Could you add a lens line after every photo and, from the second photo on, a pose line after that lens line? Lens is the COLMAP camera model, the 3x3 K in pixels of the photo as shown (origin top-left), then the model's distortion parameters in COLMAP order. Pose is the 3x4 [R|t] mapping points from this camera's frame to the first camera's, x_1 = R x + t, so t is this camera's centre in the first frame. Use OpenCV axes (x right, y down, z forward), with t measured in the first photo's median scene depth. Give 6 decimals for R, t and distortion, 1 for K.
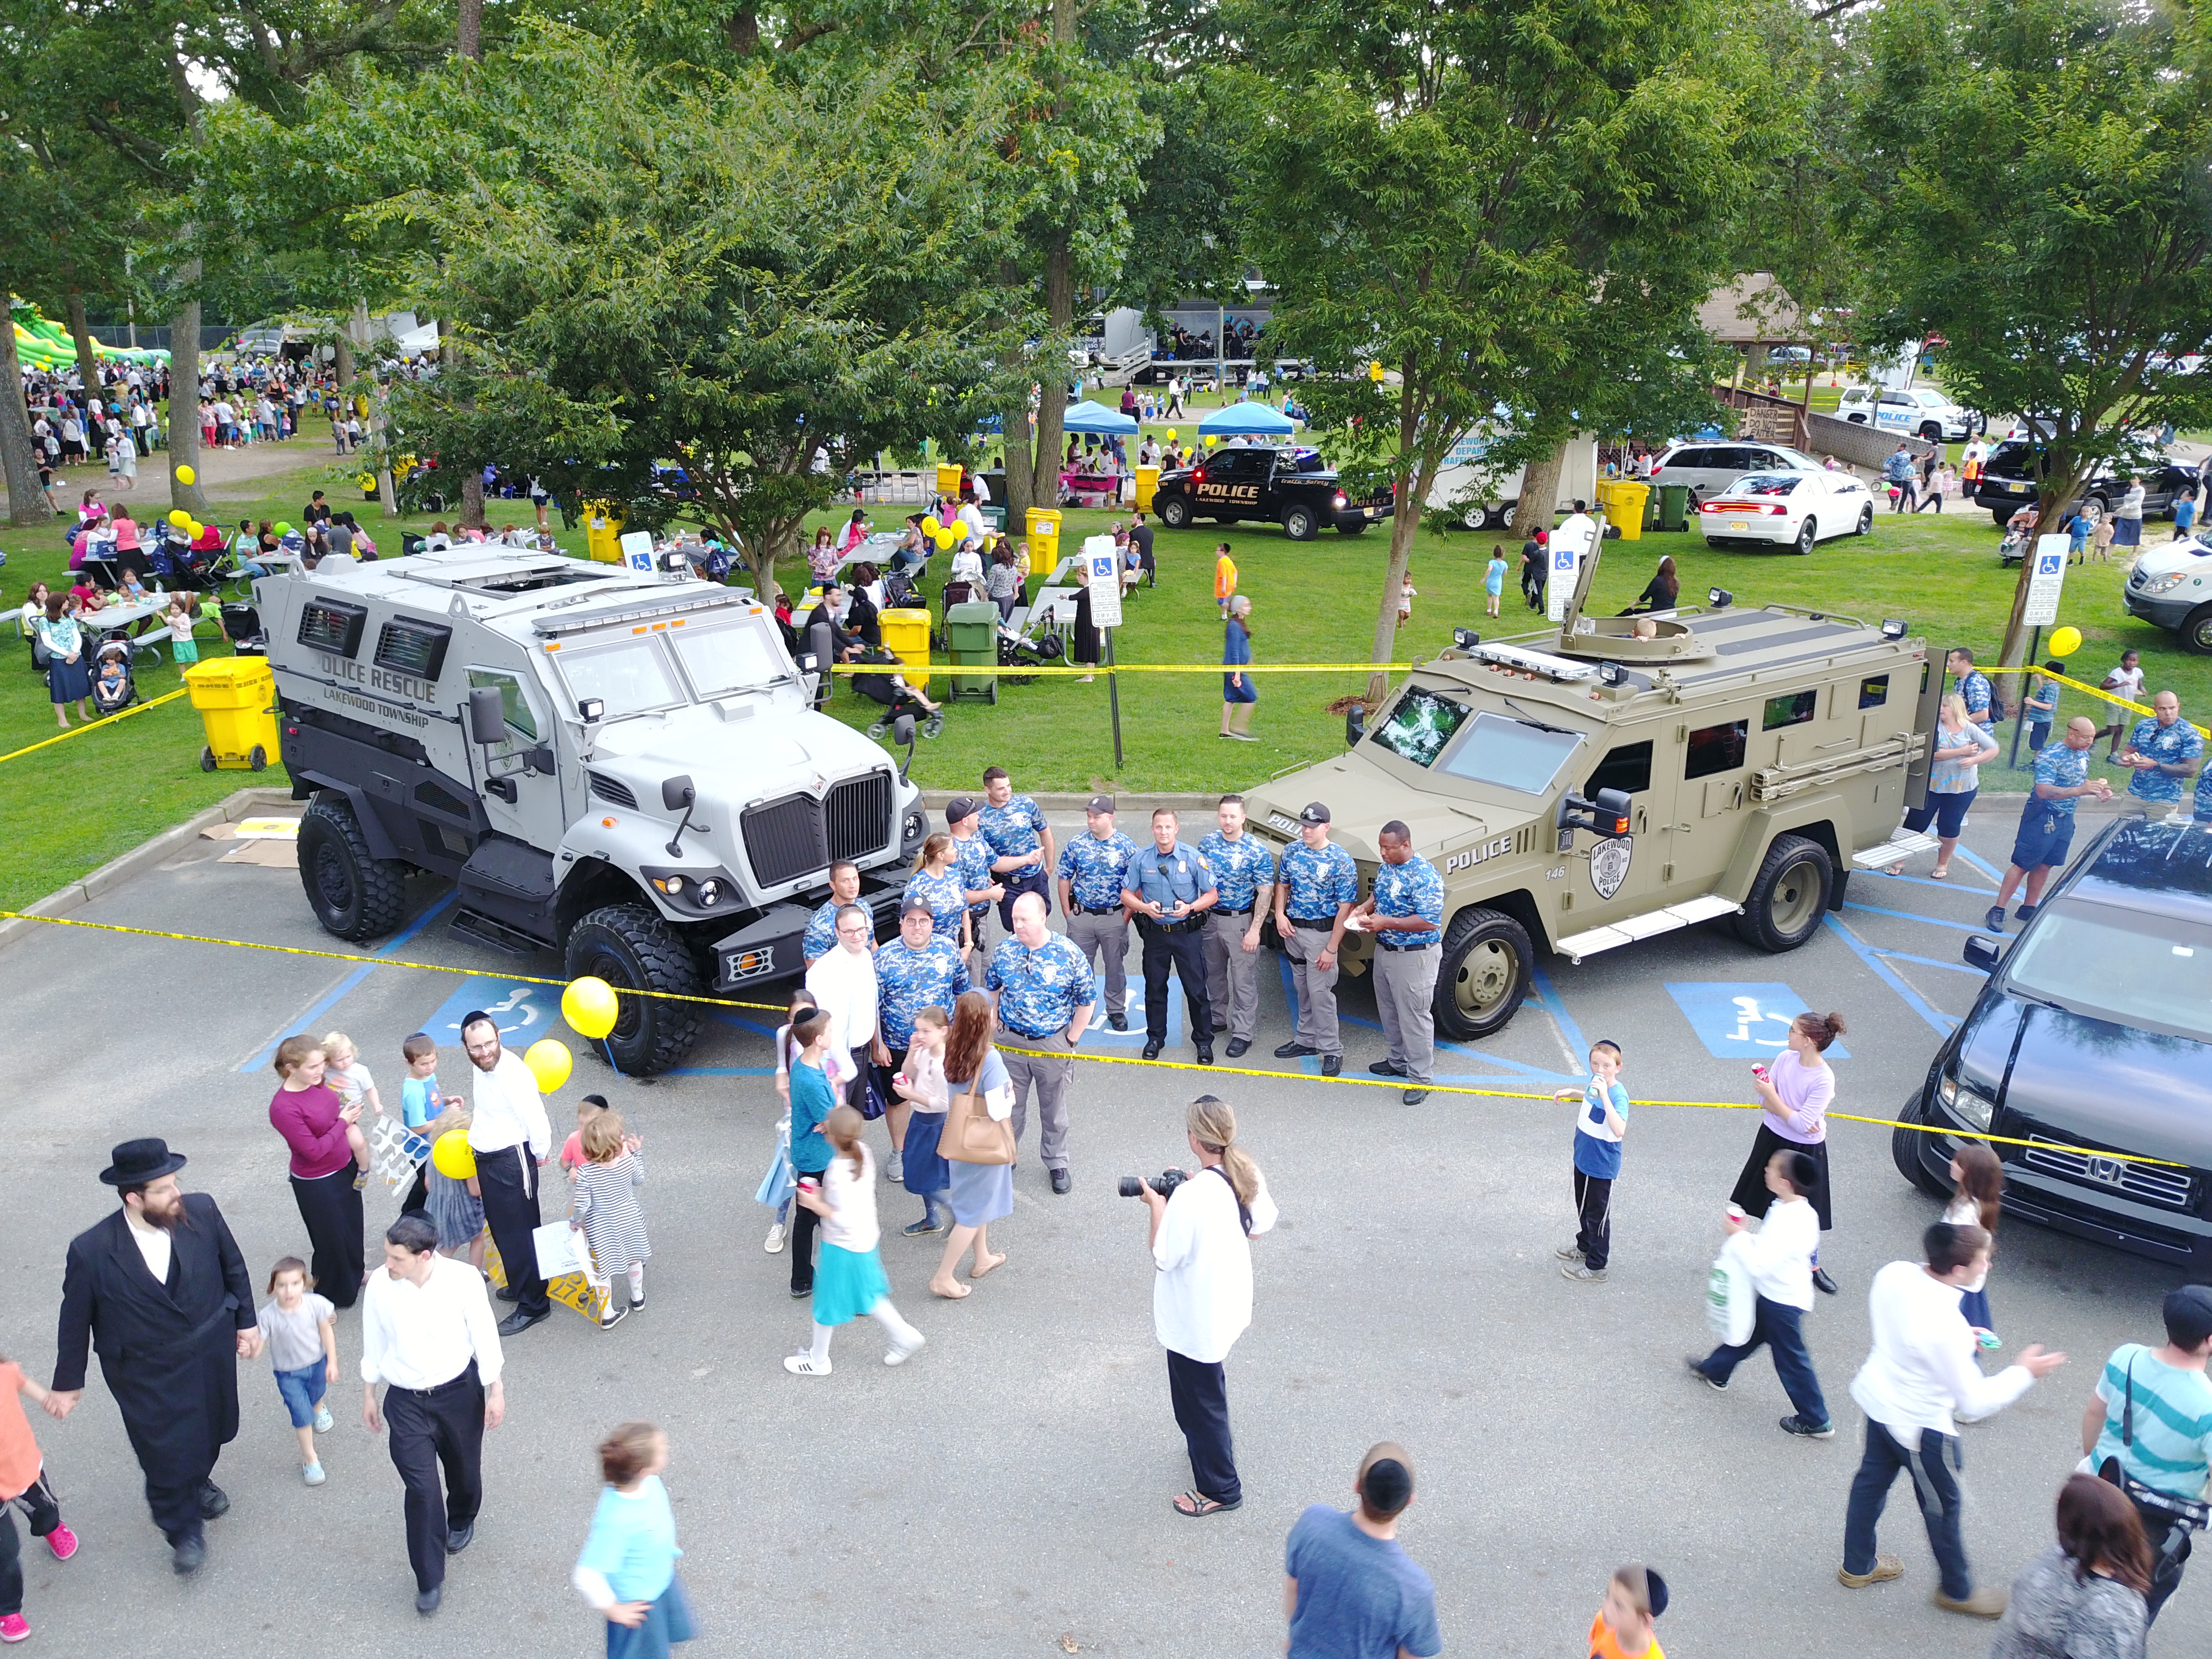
lens RADIAL K [[1684.2, 0, 1103.4], [0, 1684.2, 925.8], [0, 0, 1]] dist [-0.004587, 0.007136]
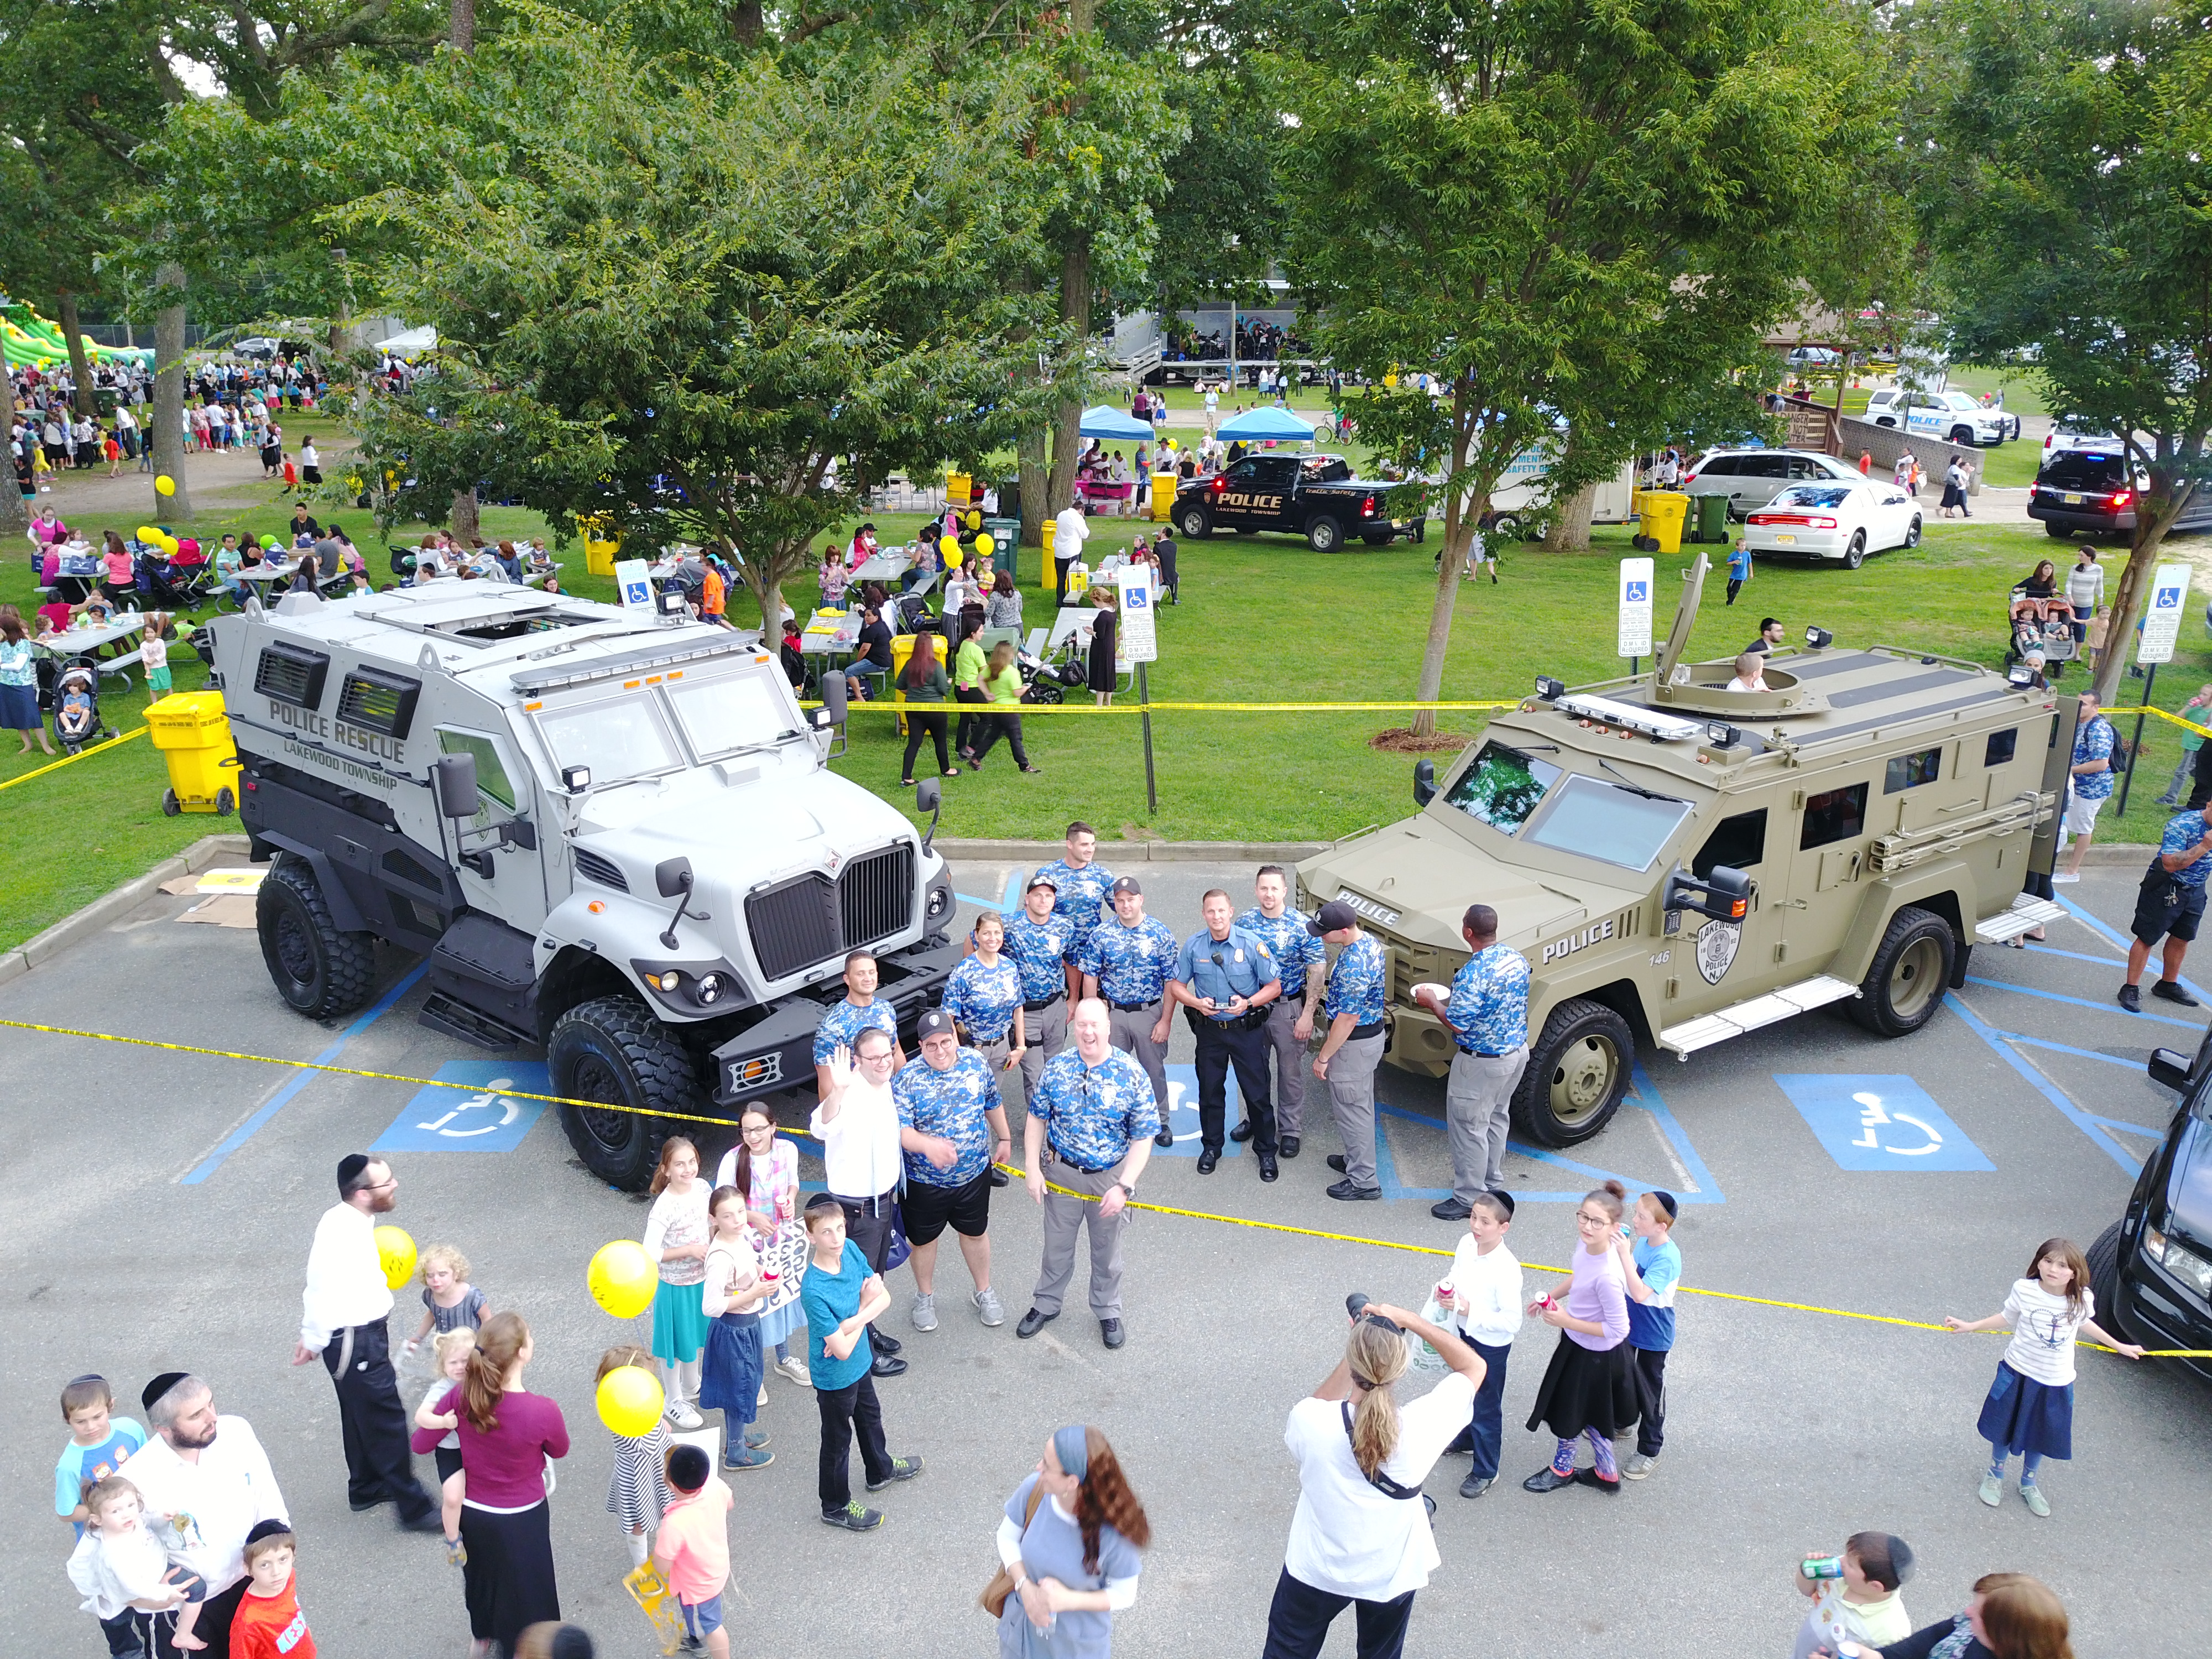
lens RADIAL K [[1682.9, 0, 1101.1], [0, 1682.9, 927.5], [0, 0, 1]] dist [-0.002708, 0.002894]
pose [[0.999995, 0.001588, -0.002903, -0.017597], [-0.001580, 0.999996, 0.002524, -0.035863], [0.002907, -0.002519, 0.999993, 0.079555]]
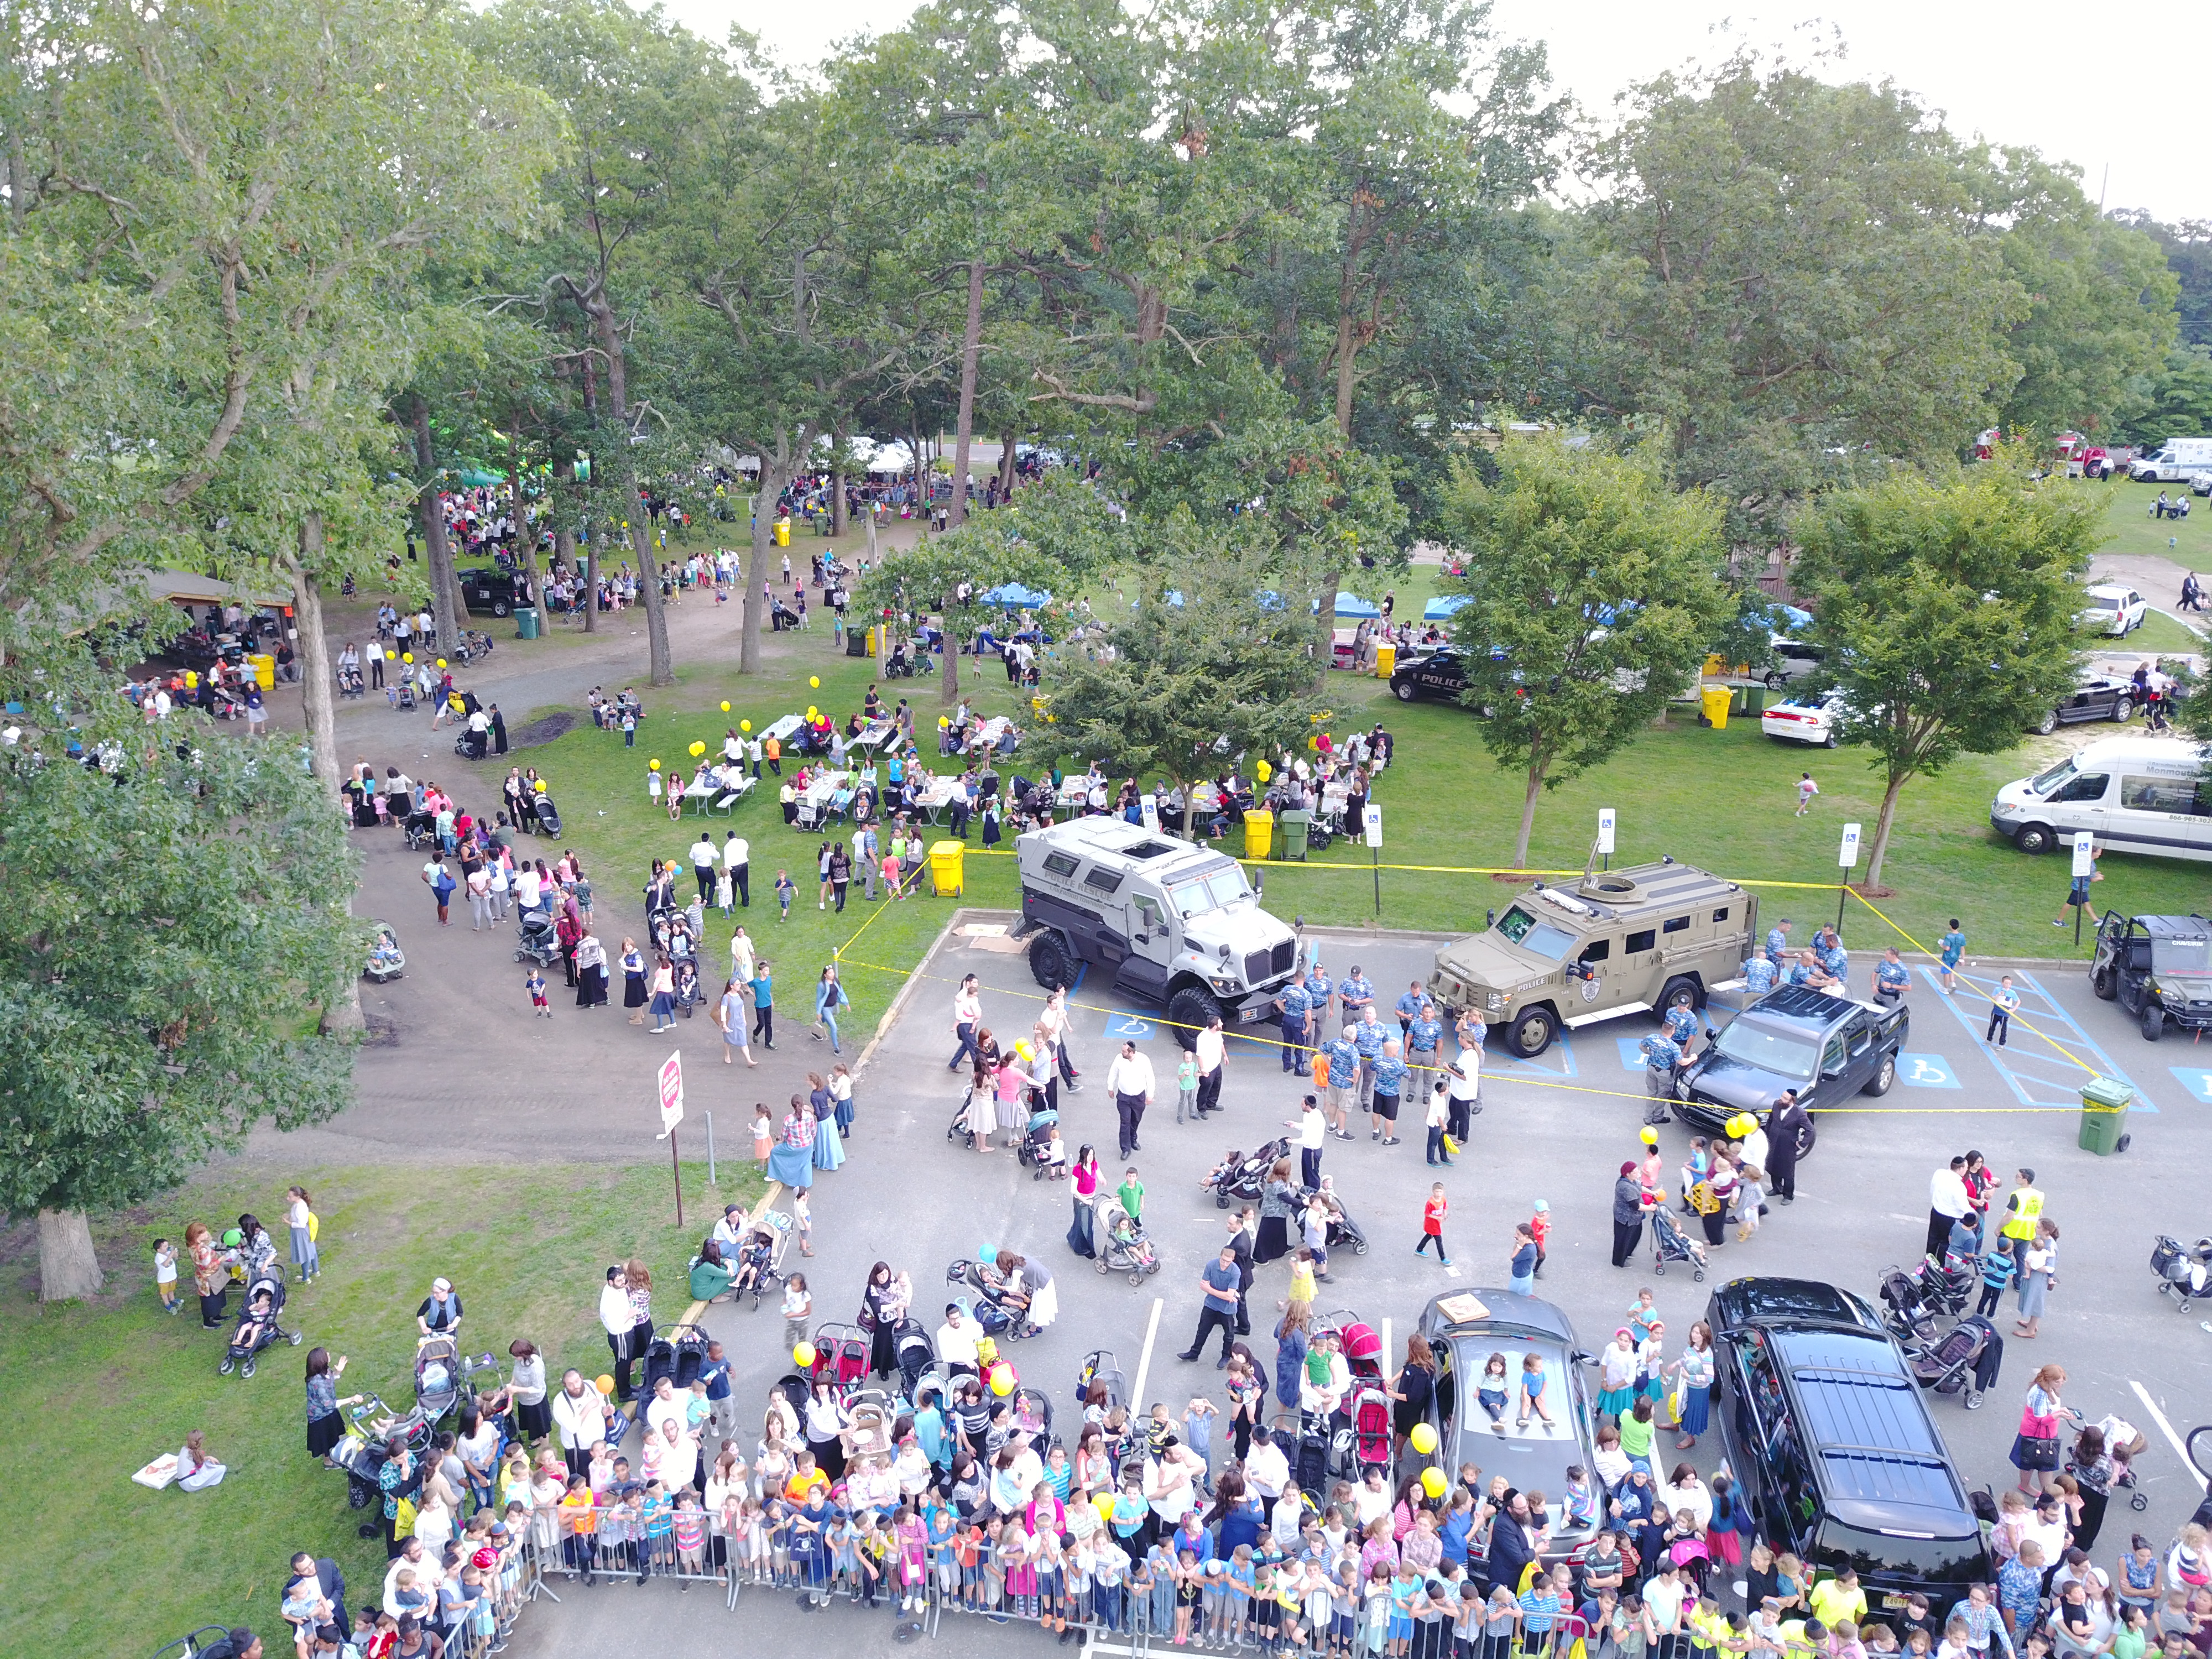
lens RADIAL K [[1694.1, 0, 1018.2], [0, 1694.1, 820.9], [0, 0, 1]] dist [-0.052605, -0.000631]
pose [[0.984654, 0.035109, -0.170949, -0.078587], [-0.045460, 0.997338, -0.057017, -0.075581], [0.168492, 0.063914, 0.983629, -1.143299]]
